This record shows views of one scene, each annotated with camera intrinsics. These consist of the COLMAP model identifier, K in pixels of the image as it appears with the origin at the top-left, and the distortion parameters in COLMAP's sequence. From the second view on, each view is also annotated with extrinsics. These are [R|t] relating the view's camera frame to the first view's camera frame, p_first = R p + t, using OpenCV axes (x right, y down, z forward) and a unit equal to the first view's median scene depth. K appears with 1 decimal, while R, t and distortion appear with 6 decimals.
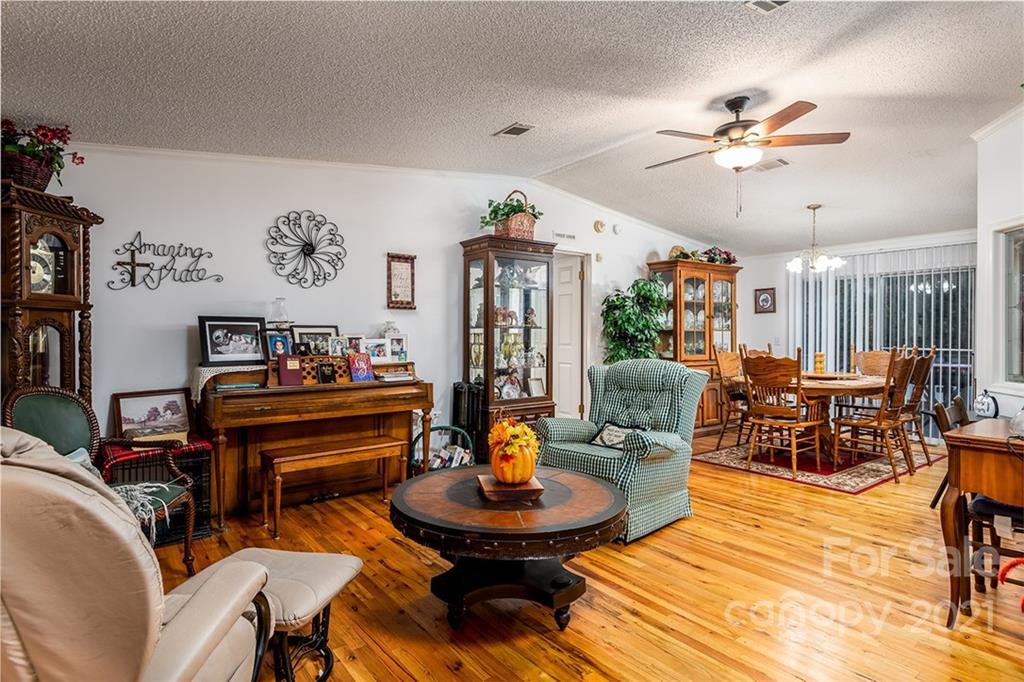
lens RADIAL K [[534.8, 0, 512.0], [0, 534.8, 341.0], [0, 0, 1]] dist [0.035431, -0.030060]
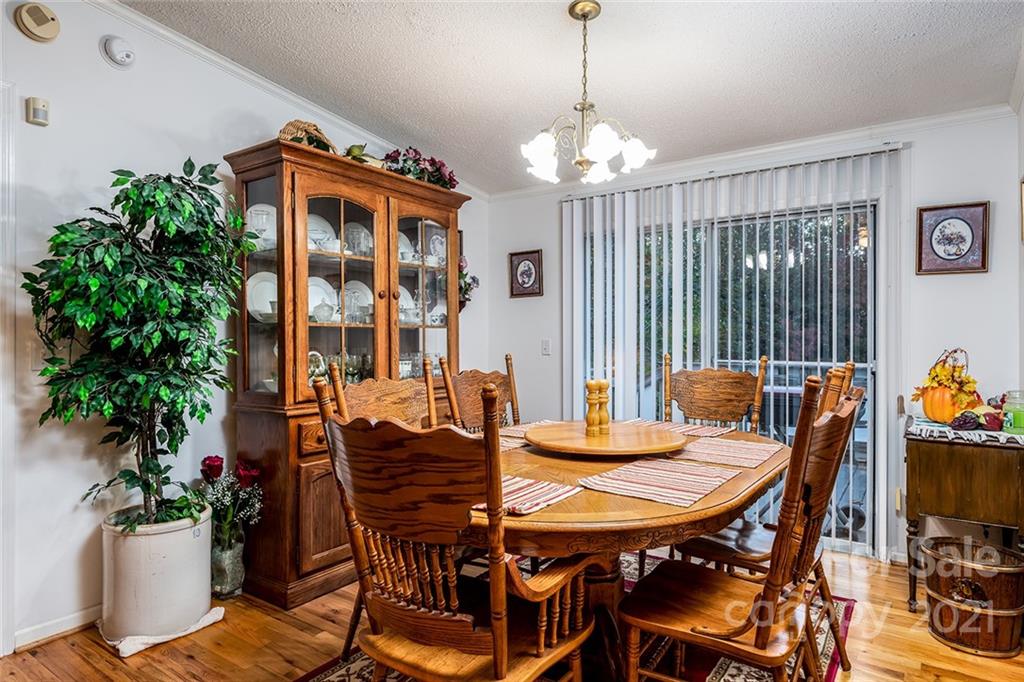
lens RADIAL K [[592.4, 0, 512.0], [0, 592.4, 341.0], [0, 0, 1]] dist [0.030199, -0.030453]
pose [[0.948662, -0.003613, 0.316270, 0.310411], [0.005472, 0.999973, -0.004990, -0.004064], [-0.316243, 0.006464, 0.948656, 0.506099]]
